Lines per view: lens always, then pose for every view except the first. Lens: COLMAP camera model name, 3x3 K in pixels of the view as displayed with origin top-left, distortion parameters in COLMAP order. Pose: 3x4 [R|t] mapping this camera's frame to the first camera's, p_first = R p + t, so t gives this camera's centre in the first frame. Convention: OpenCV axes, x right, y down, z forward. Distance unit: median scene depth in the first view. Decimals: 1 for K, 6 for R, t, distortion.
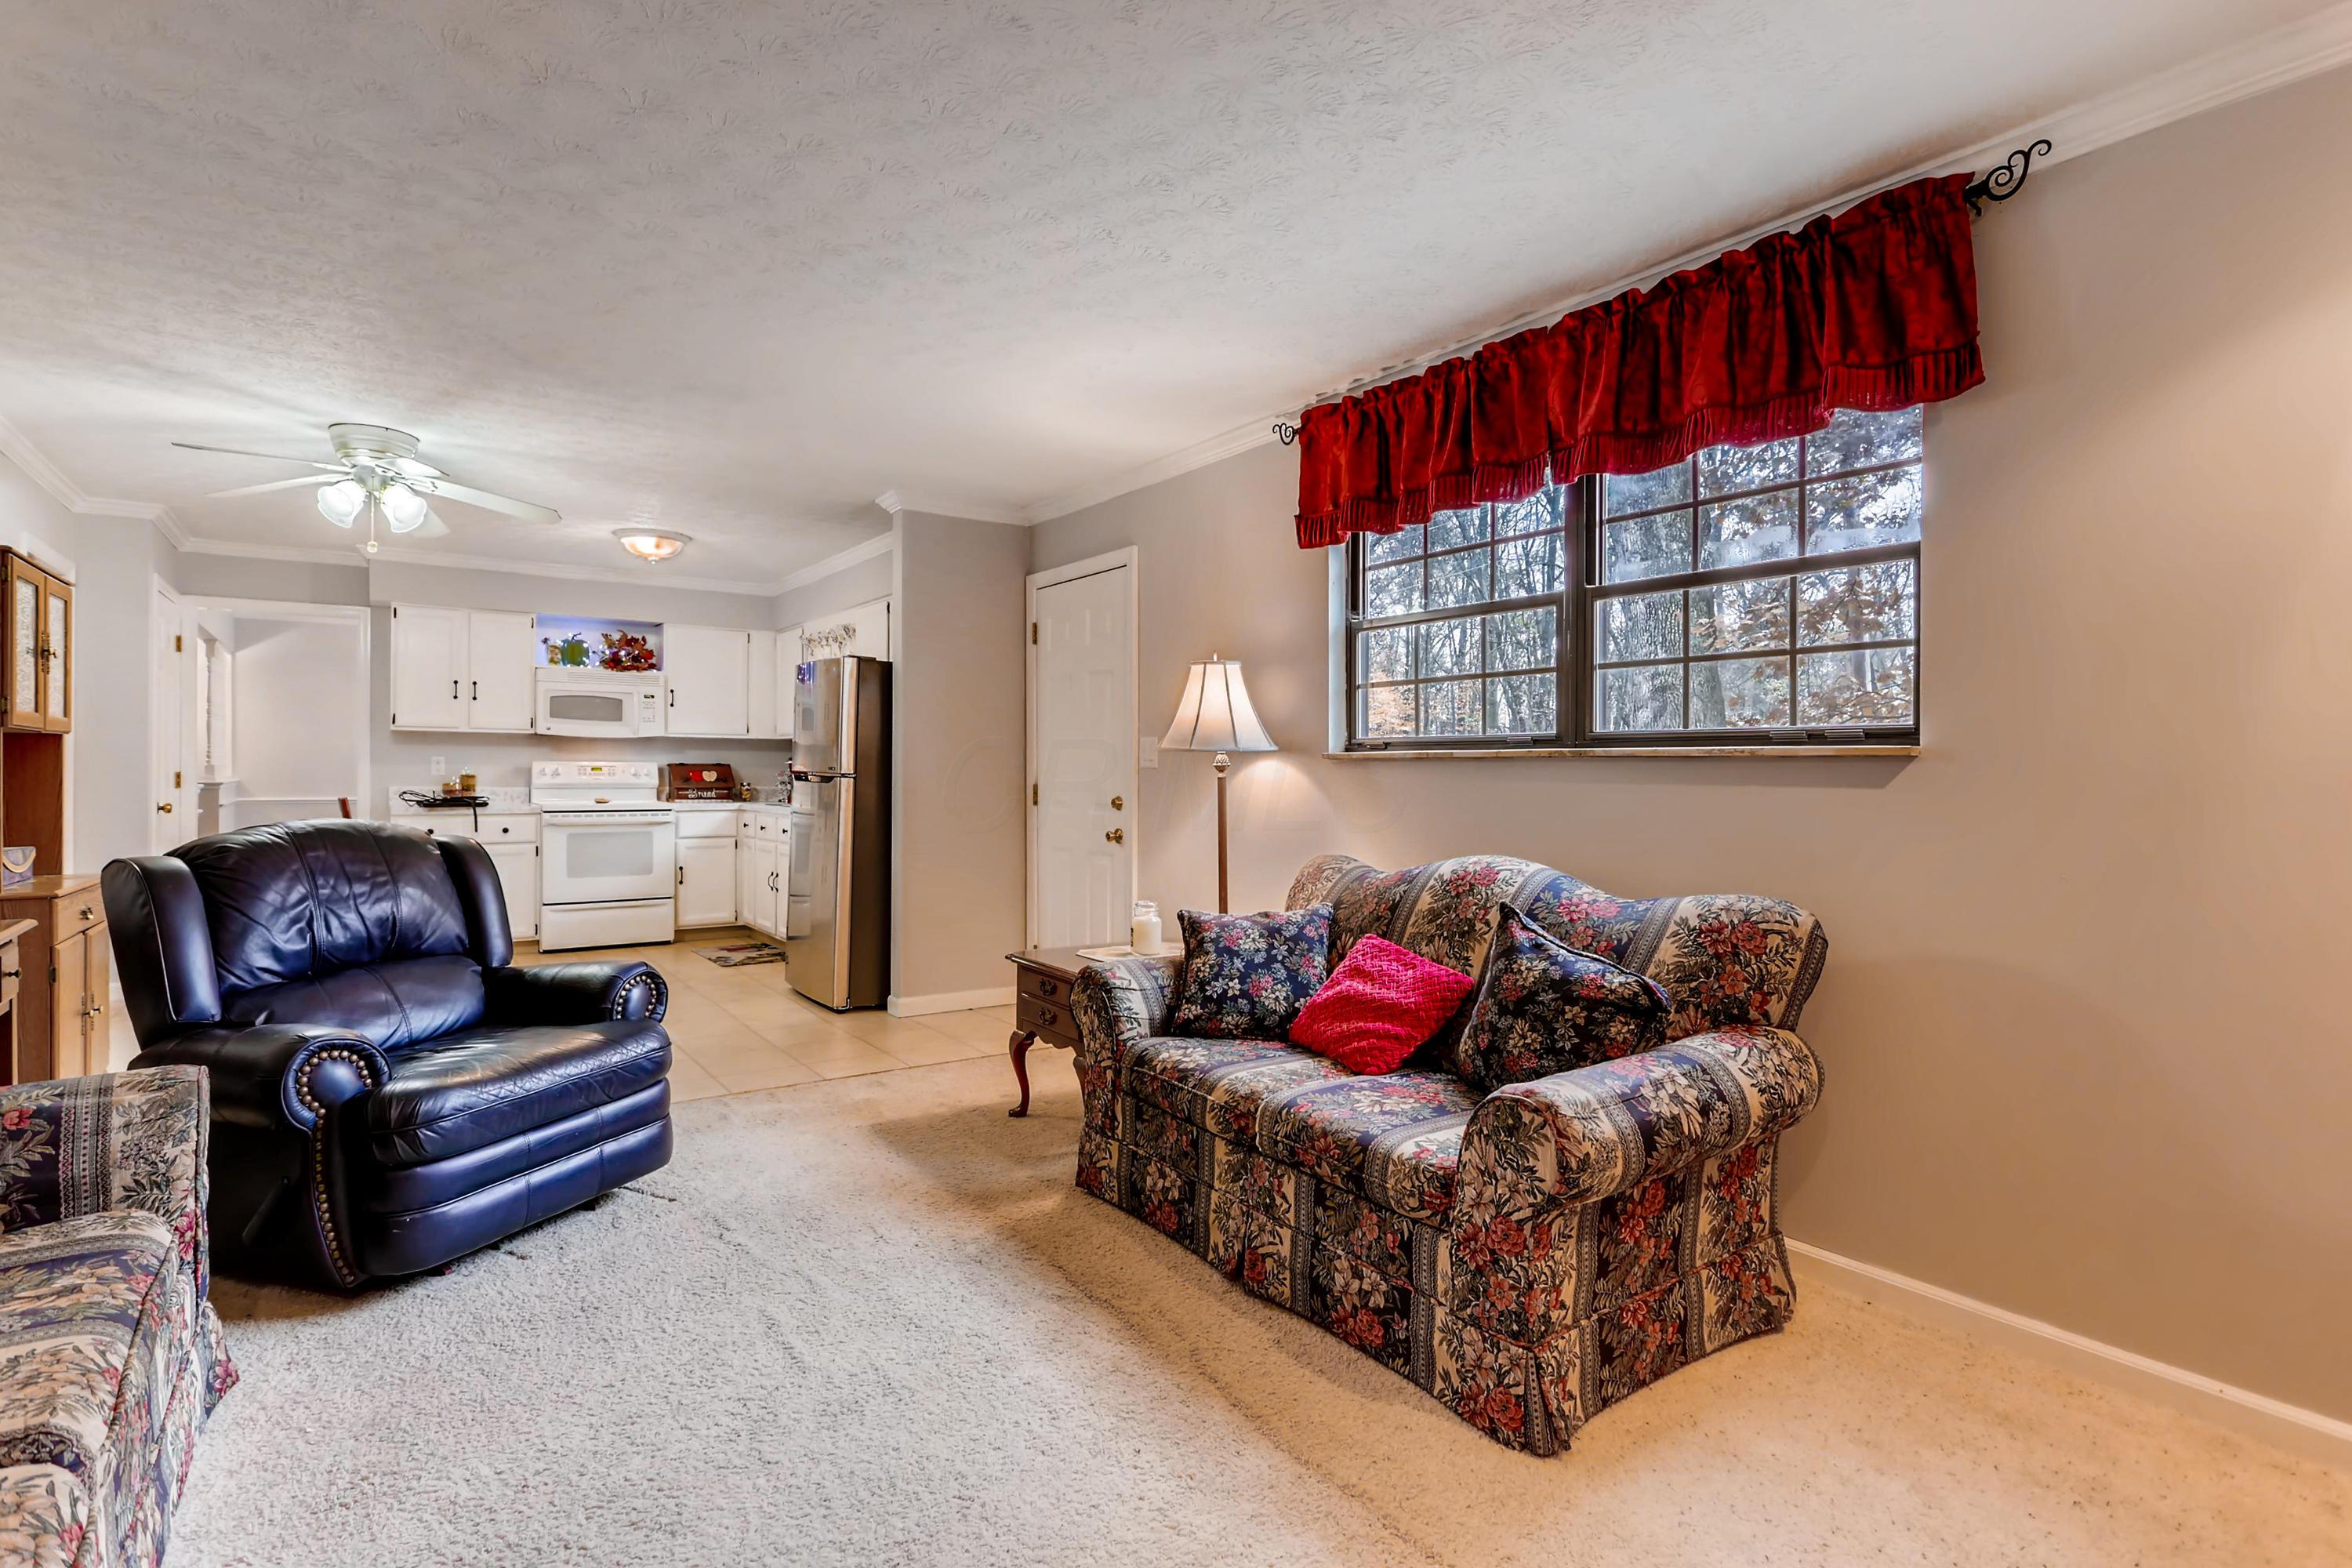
lens RADIAL K [[1143.3, 0, 1127.8], [0, 1143.3, 775.0], [0, 0, 1]] dist [-0.007772, 0.003868]
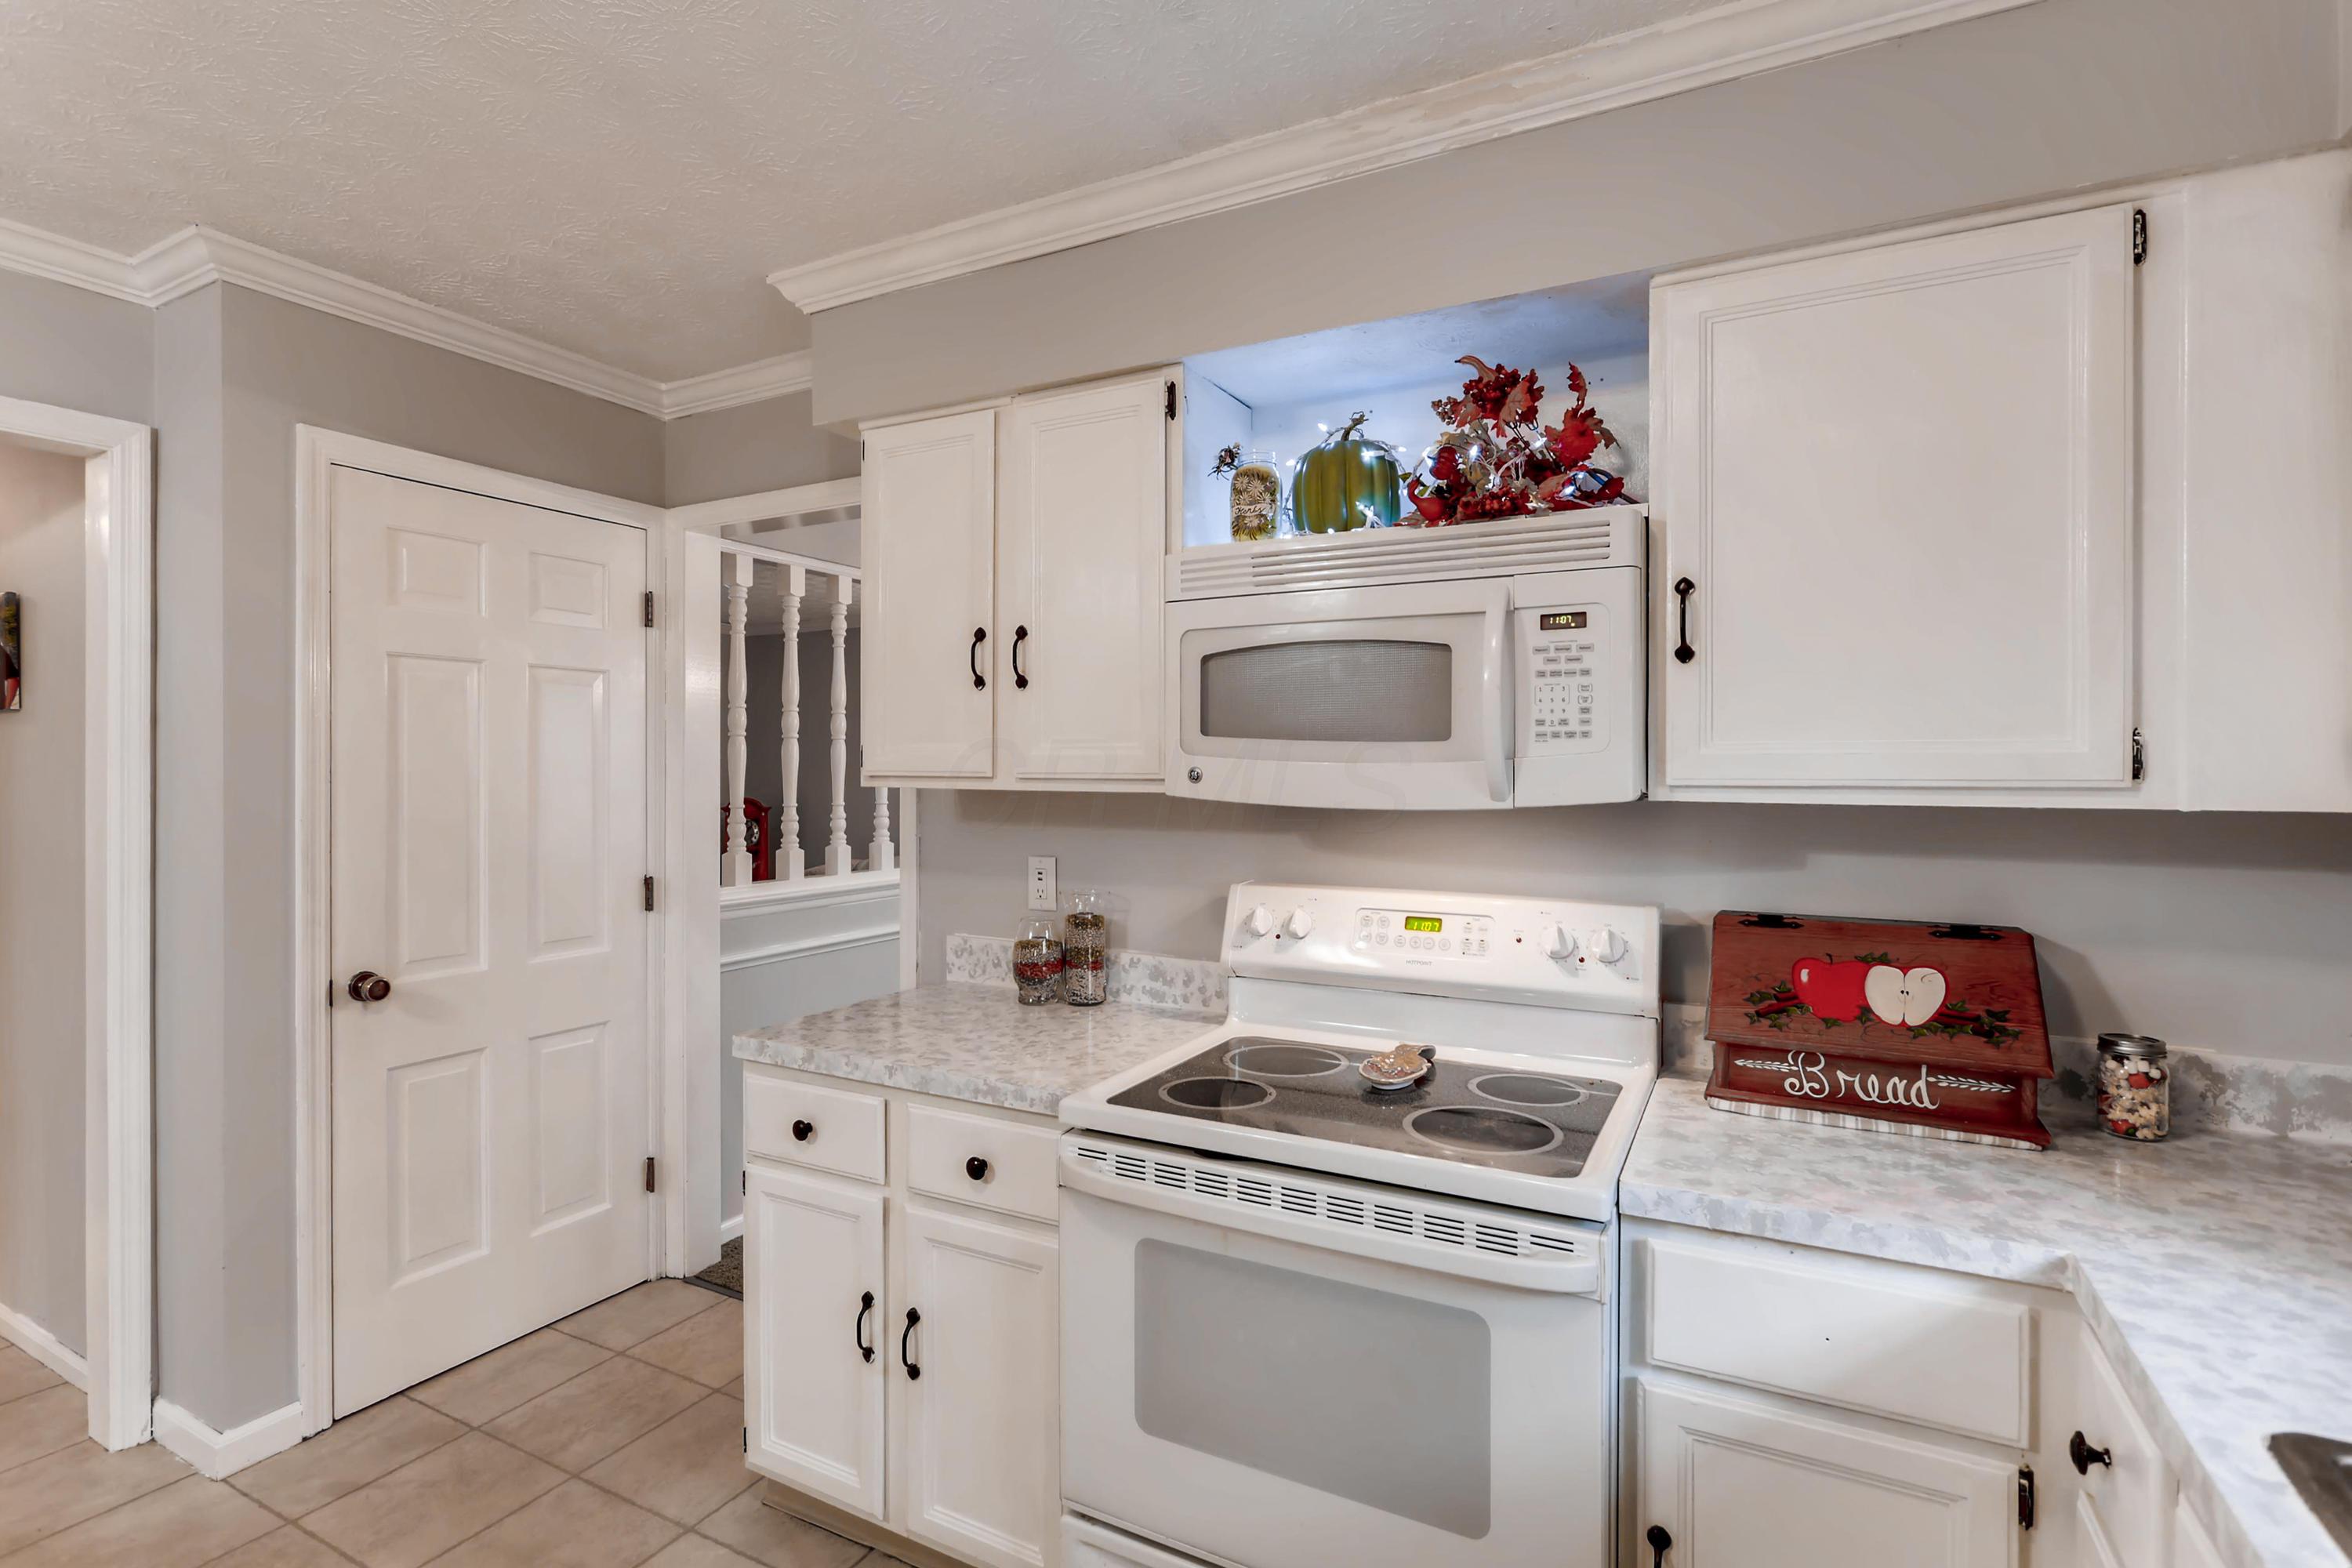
lens RADIAL K [[1143.3, 0, 1179.3], [0, 1143.3, 779.5], [0, 0, 1]] dist [-0.007772, 0.003868]
pose [[0.468566, -0.000243, -0.883429, -0.601500], [-0.004662, 0.999985, -0.002748, -0.086457], [0.883416, 0.005406, 0.468558, 1.917737]]
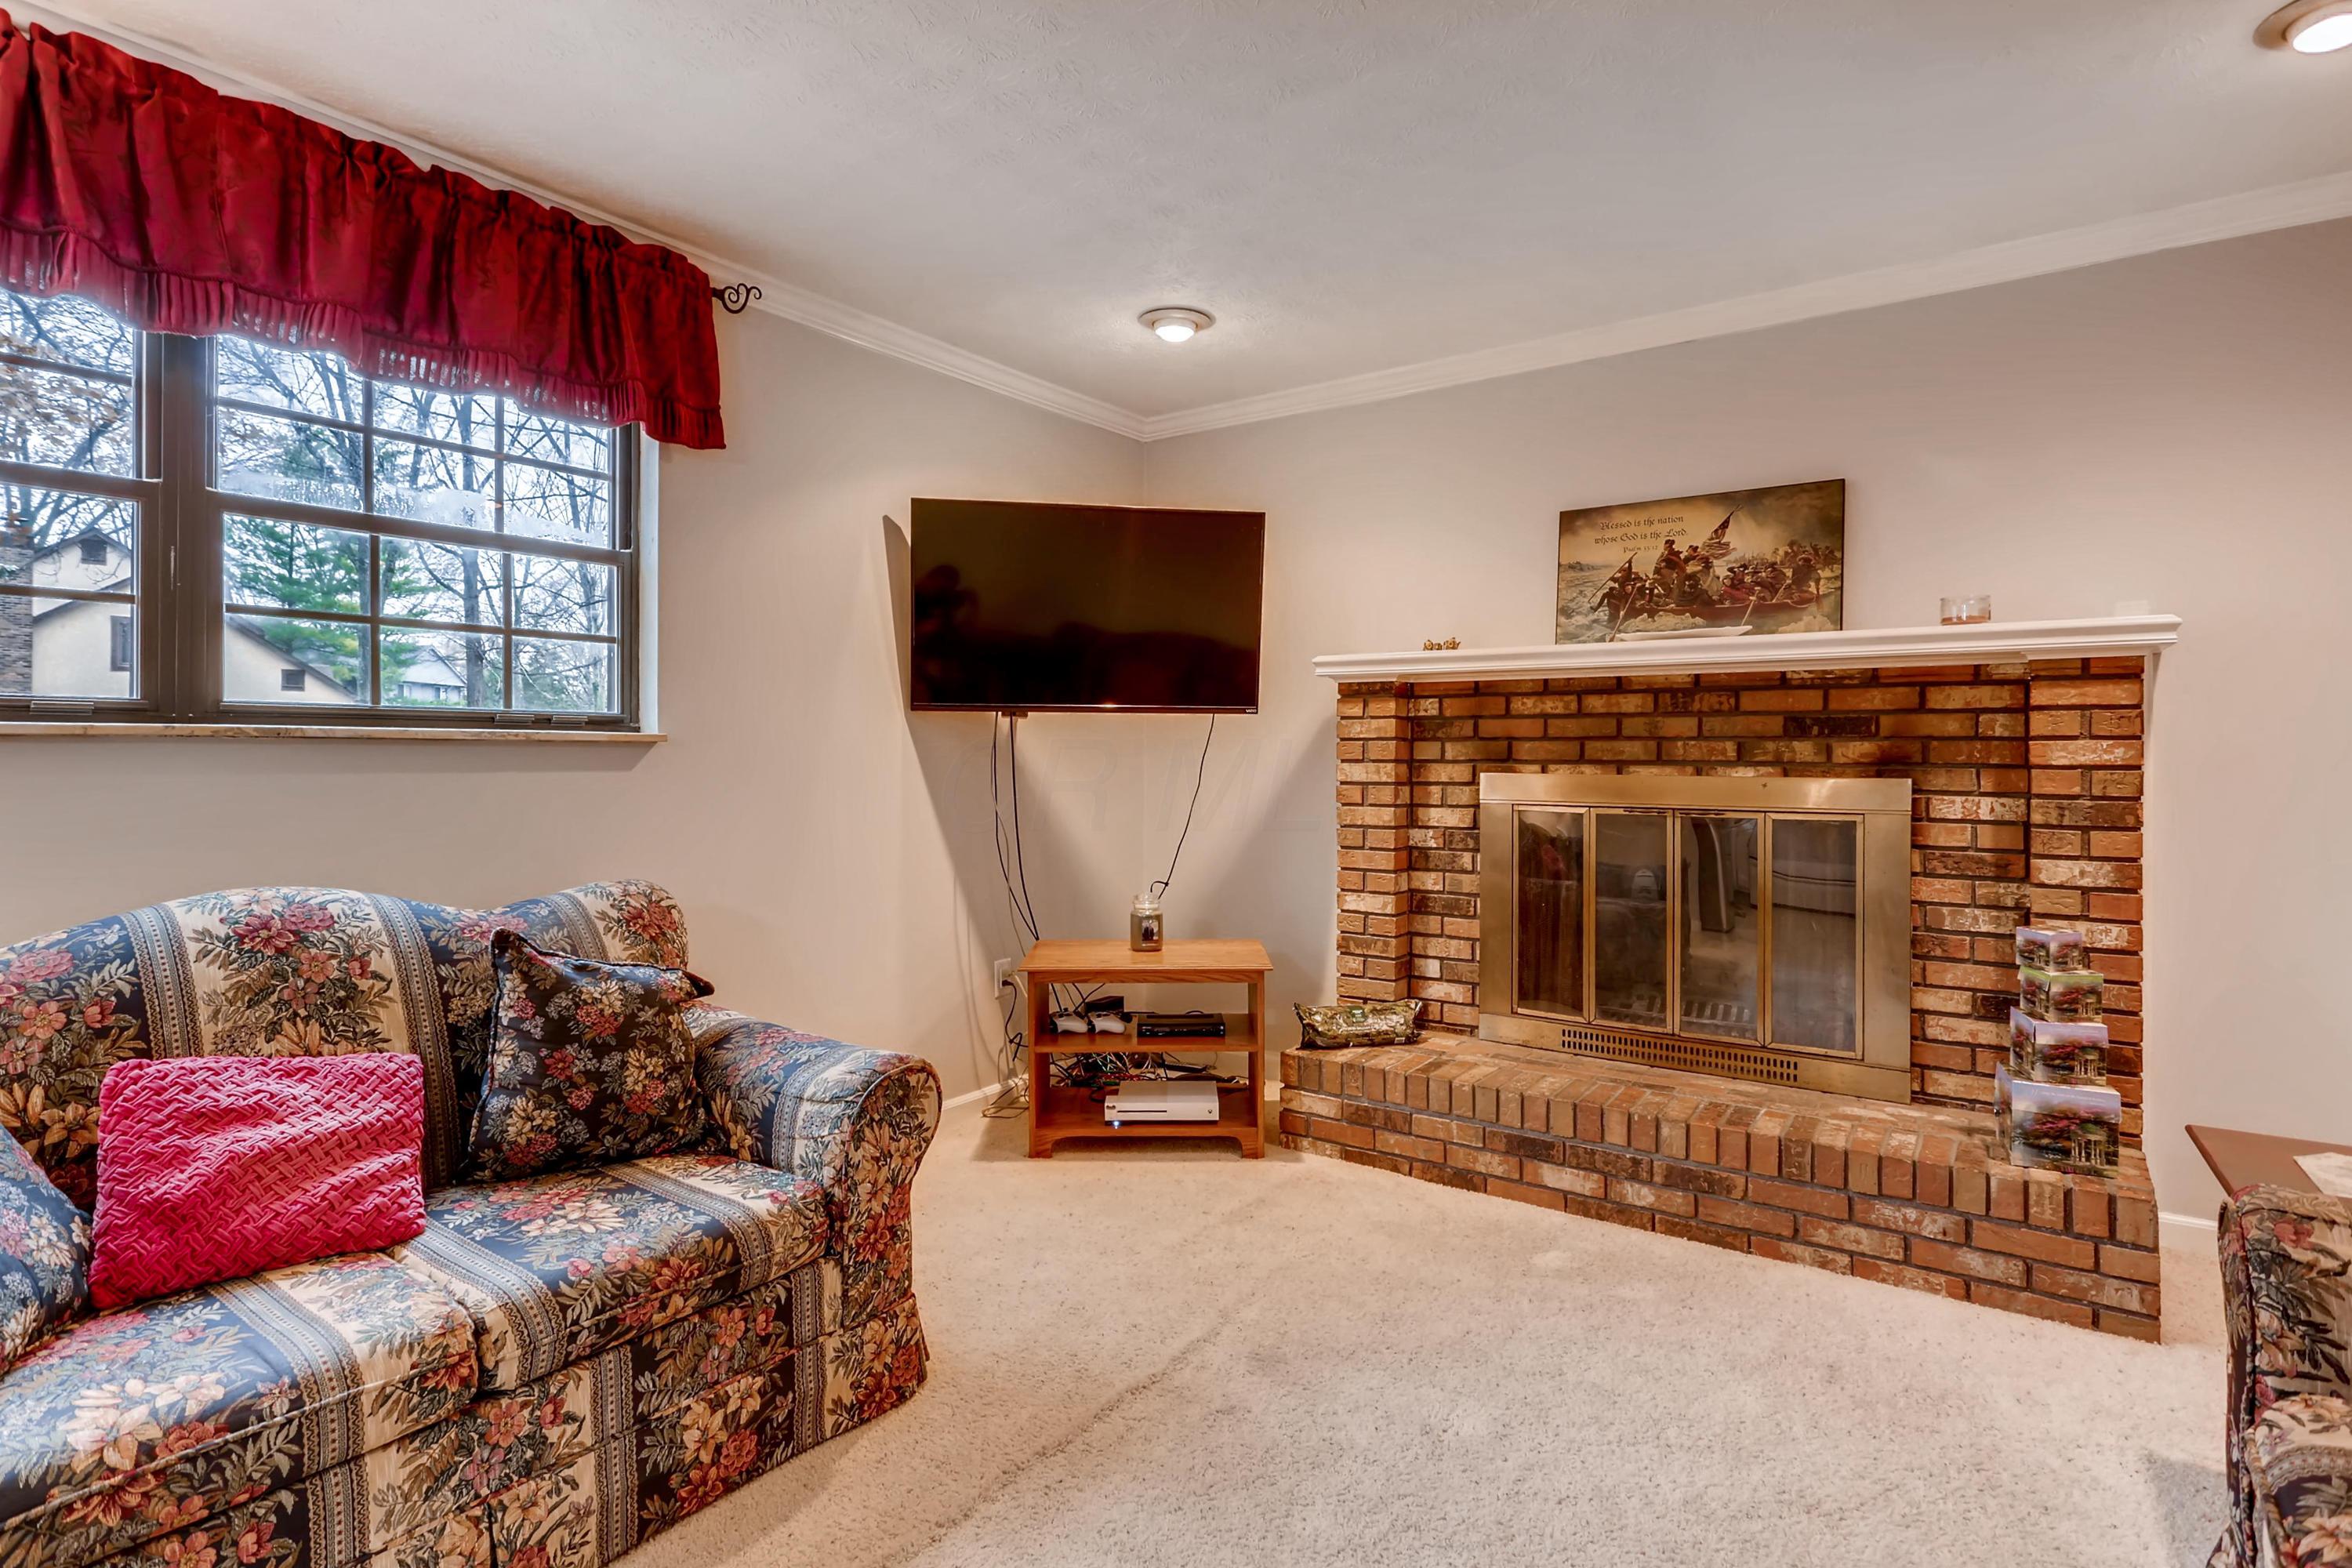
lens RADIAL K [[1143.3, 0, 1214.6], [0, 1143.3, 762.7], [0, 0, 1]] dist [-0.007772, 0.003868]
pose [[-0.364965, -0.011221, 0.930954, -0.434456], [0.001686, 0.999918, 0.012713, -0.007105], [-0.931020, 0.006209, -0.364916, 0.651915]]
